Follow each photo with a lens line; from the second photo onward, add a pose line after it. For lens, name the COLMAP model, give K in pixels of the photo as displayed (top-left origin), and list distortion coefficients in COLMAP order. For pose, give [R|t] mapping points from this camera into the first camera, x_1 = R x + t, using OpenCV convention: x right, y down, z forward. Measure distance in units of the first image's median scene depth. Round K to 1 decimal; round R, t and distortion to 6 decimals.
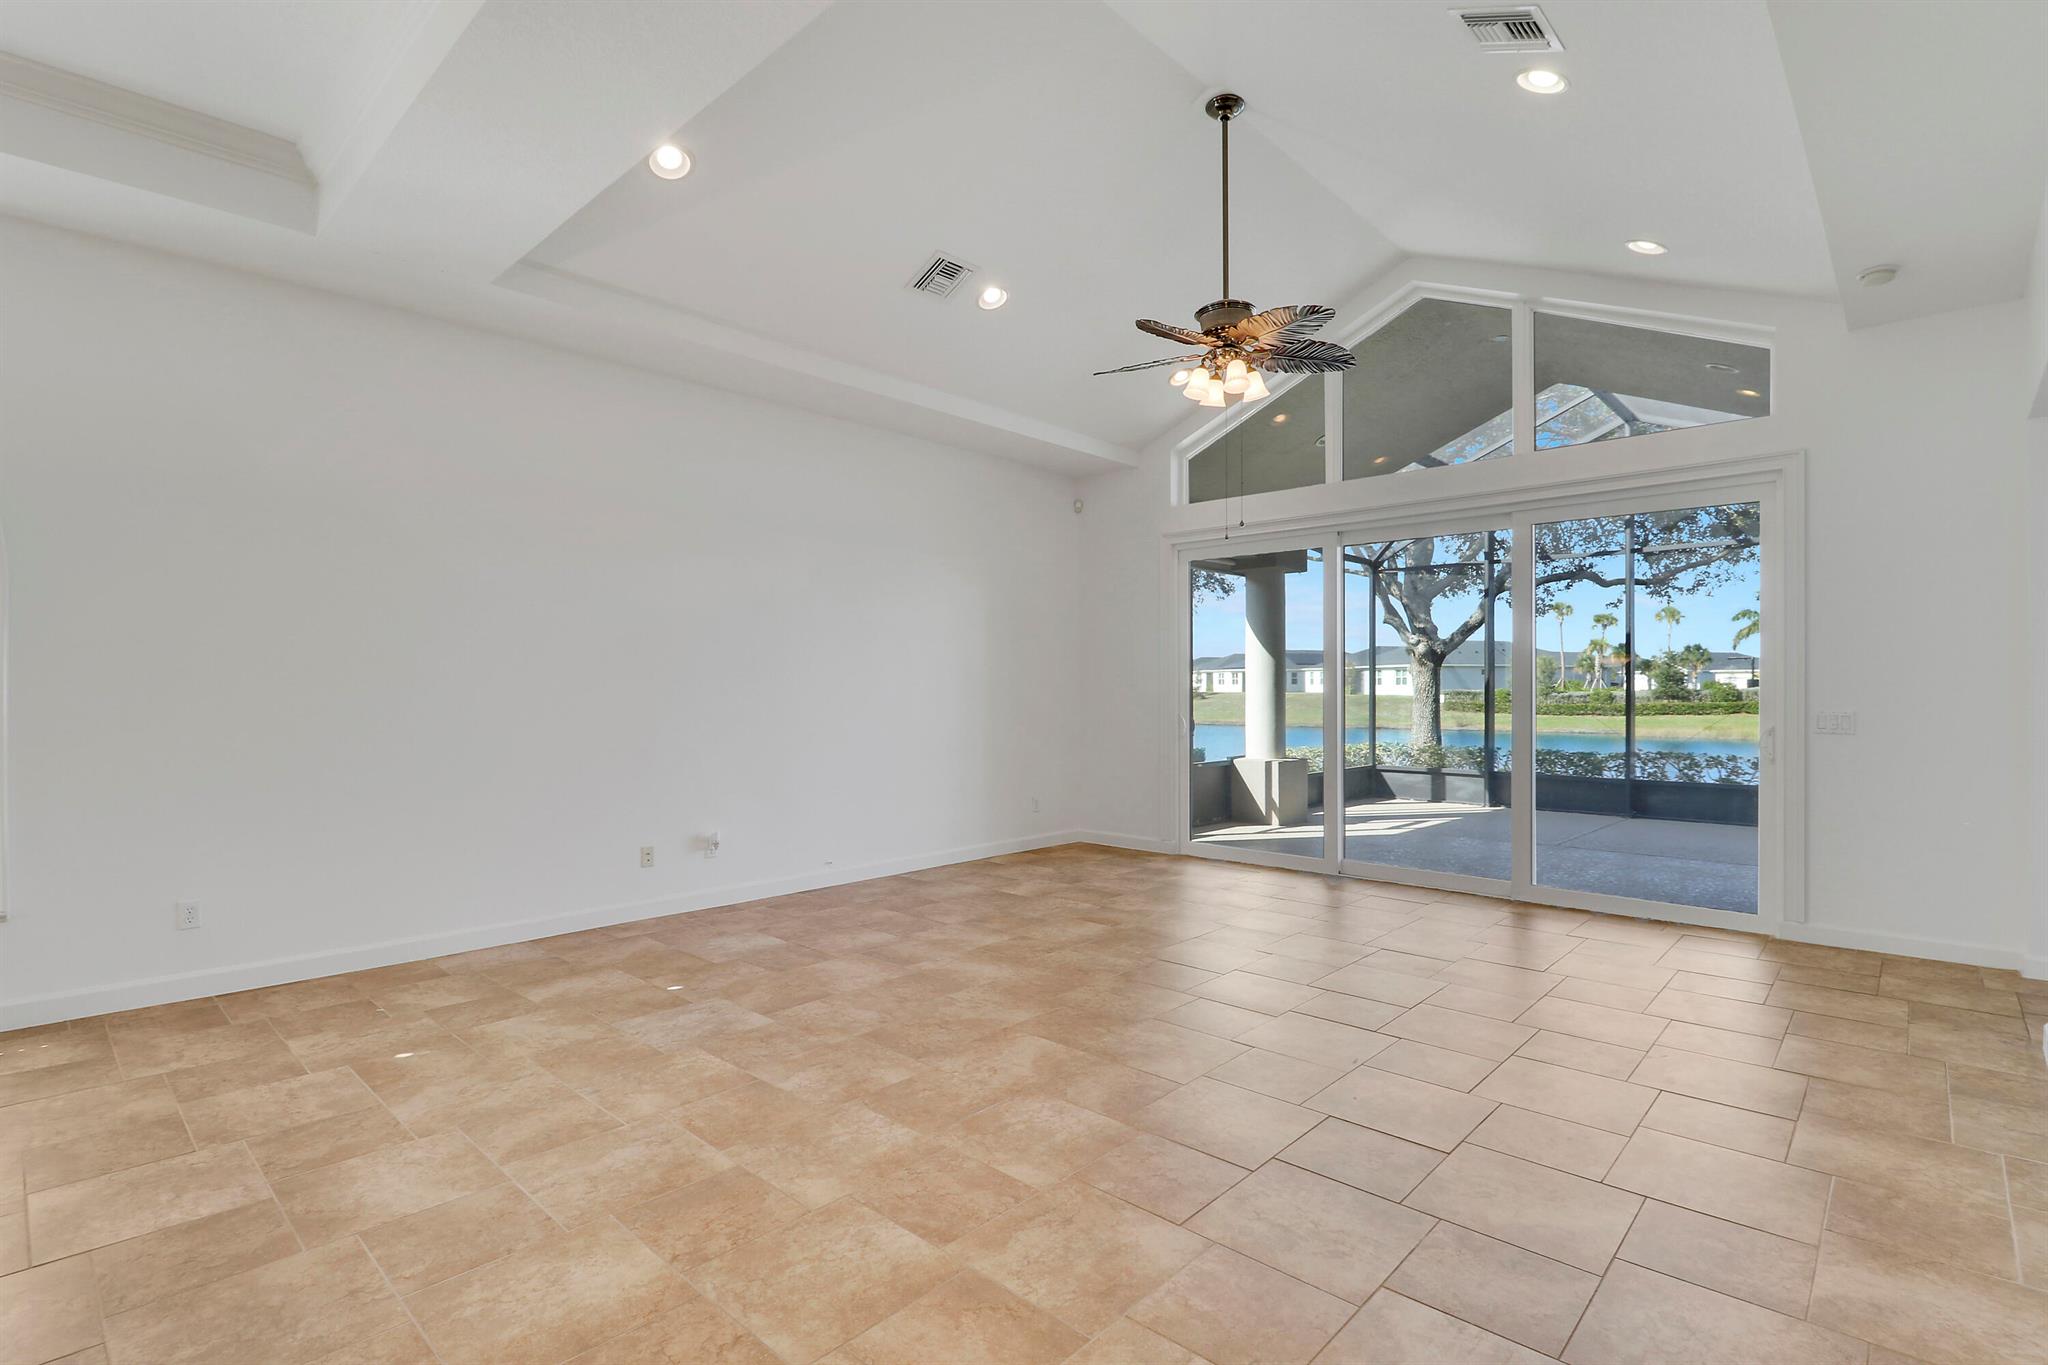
lens RADIAL K [[961.6, 0, 1037.9], [0, 961.6, 688.3], [0, 0, 1]] dist [-0.002581, -0.012029]
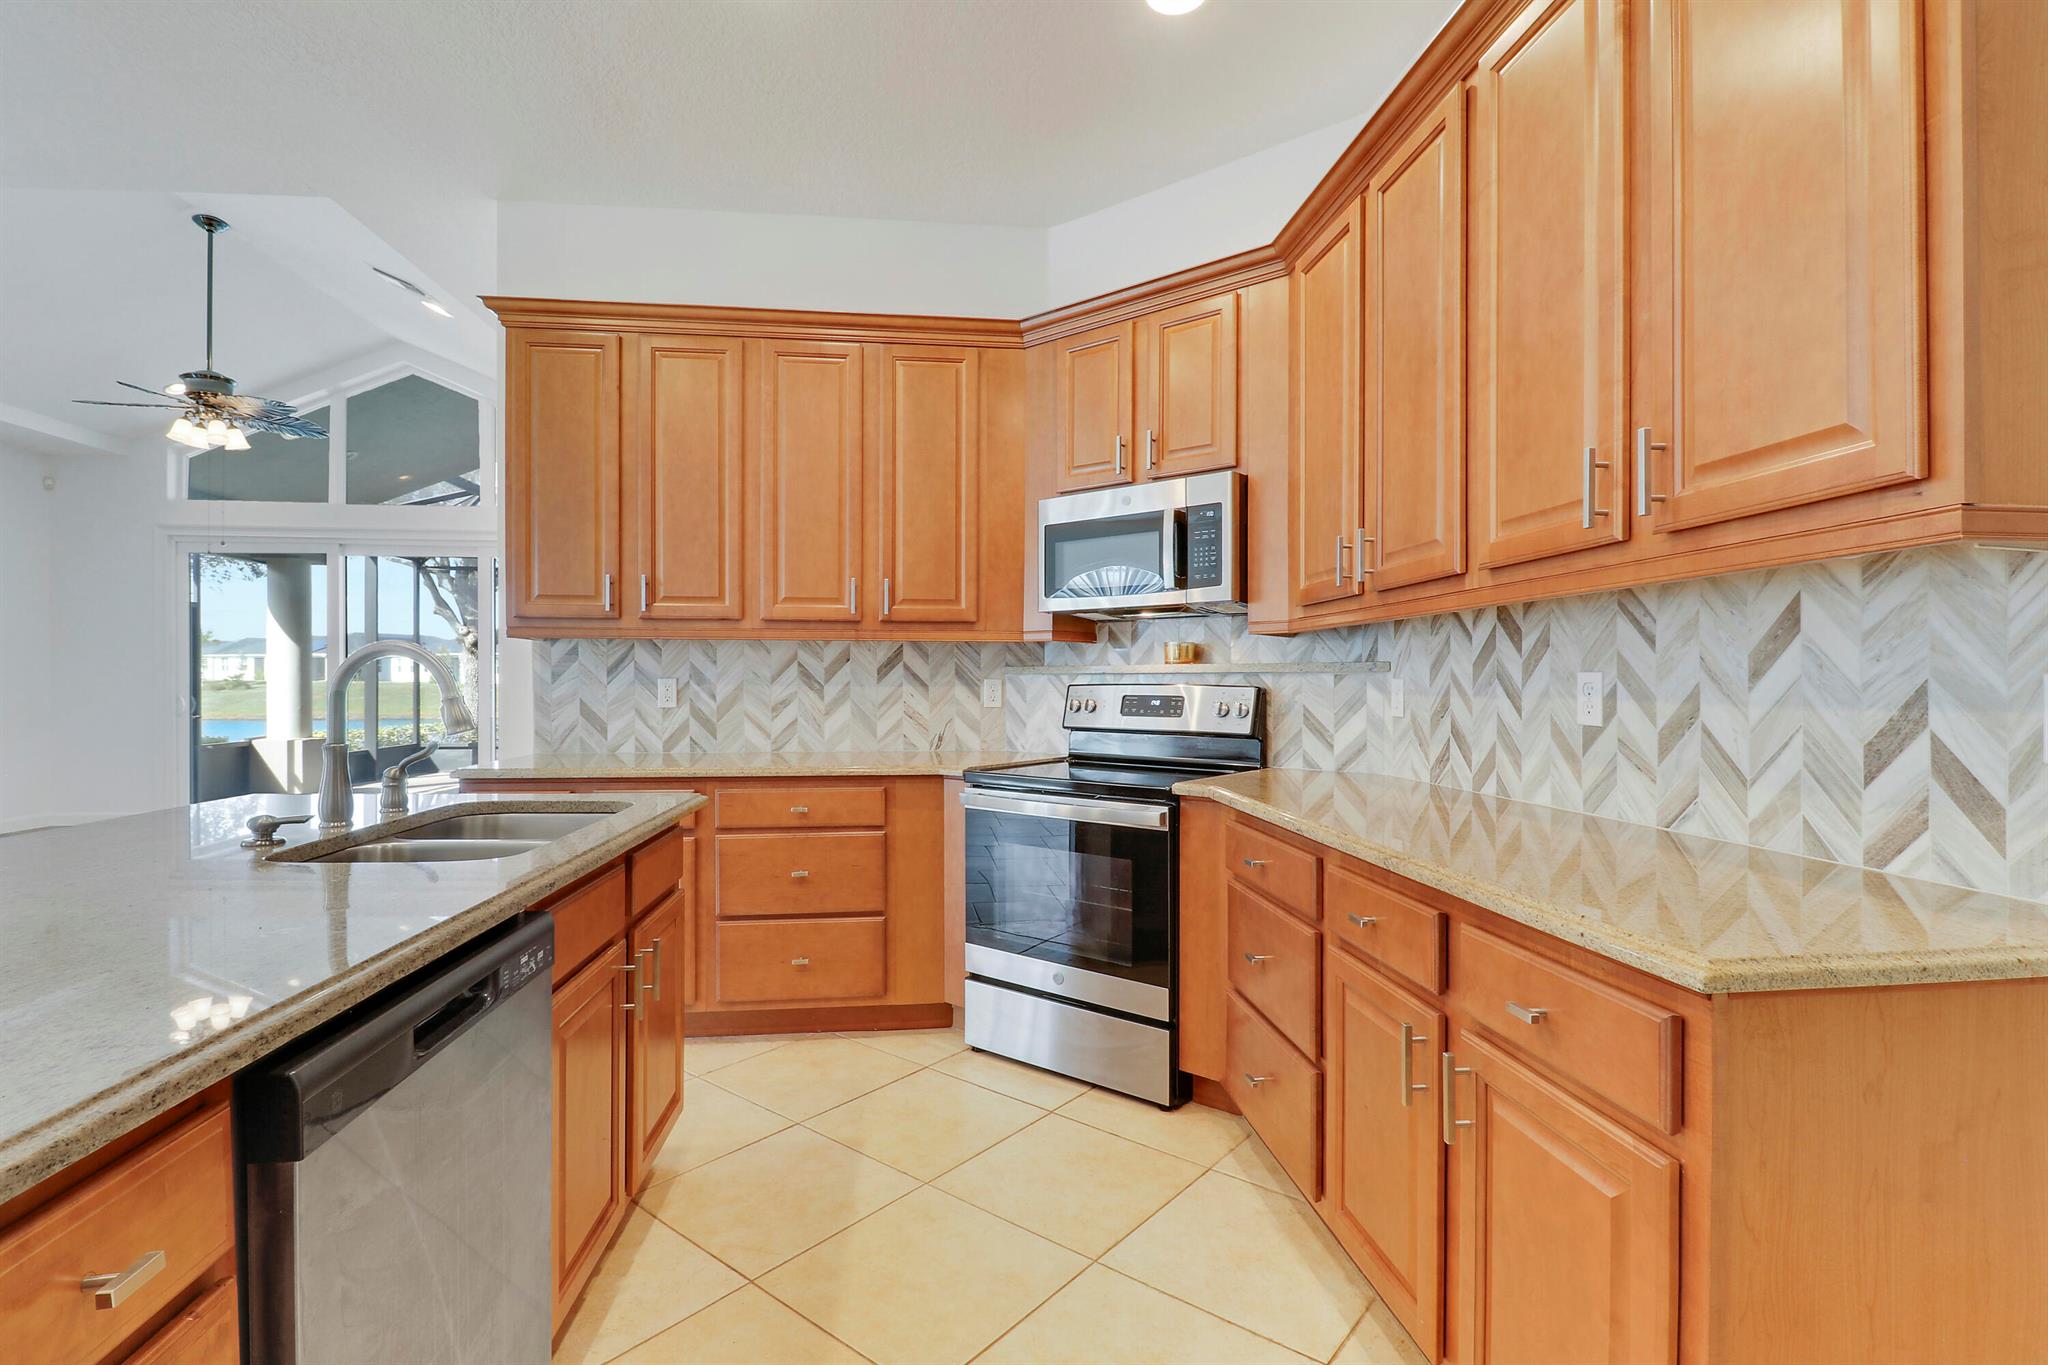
lens RADIAL K [[961.6, 0, 1035.2], [0, 961.6, 676.8], [0, 0, 1]] dist [-0.002581, -0.012029]
pose [[0.658154, 0.004718, 0.752868, -0.015473], [-0.004971, 0.999986, -0.001921, 0.003089], [-0.752867, -0.002479, 0.658168, -0.306005]]
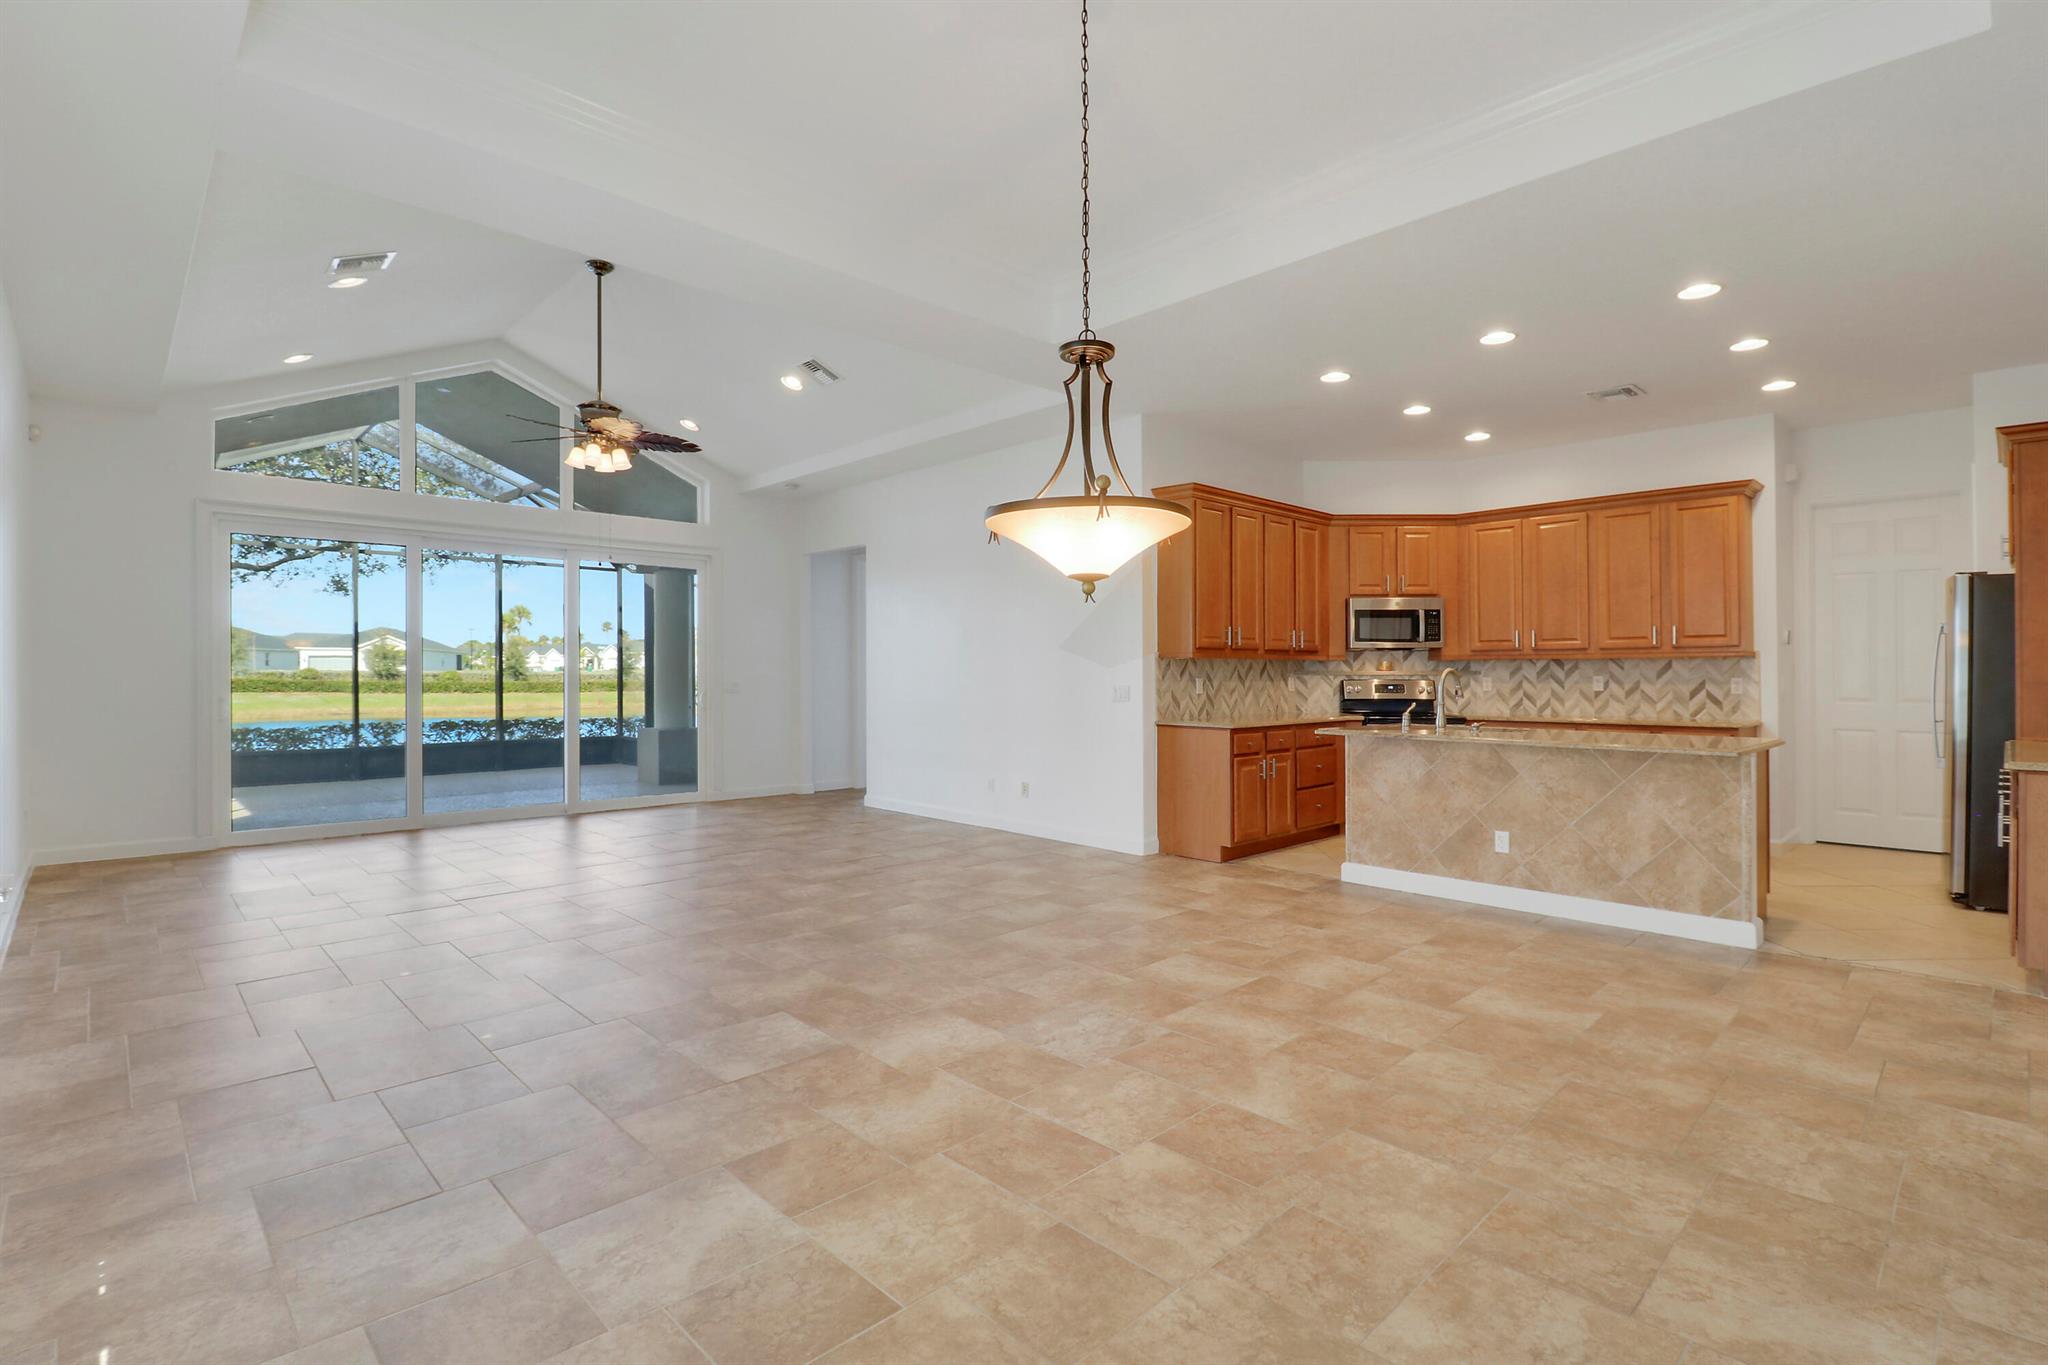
lens RADIAL K [[961.6, 0, 1041.6], [0, 961.6, 655.3], [0, 0, 1]] dist [-0.002581, -0.012029]
pose [[0.046341, 0.016204, 0.998794, -0.520366], [-0.003414, 0.999865, -0.016063, -0.001278], [-0.998920, -0.002665, 0.046390, 0.116738]]
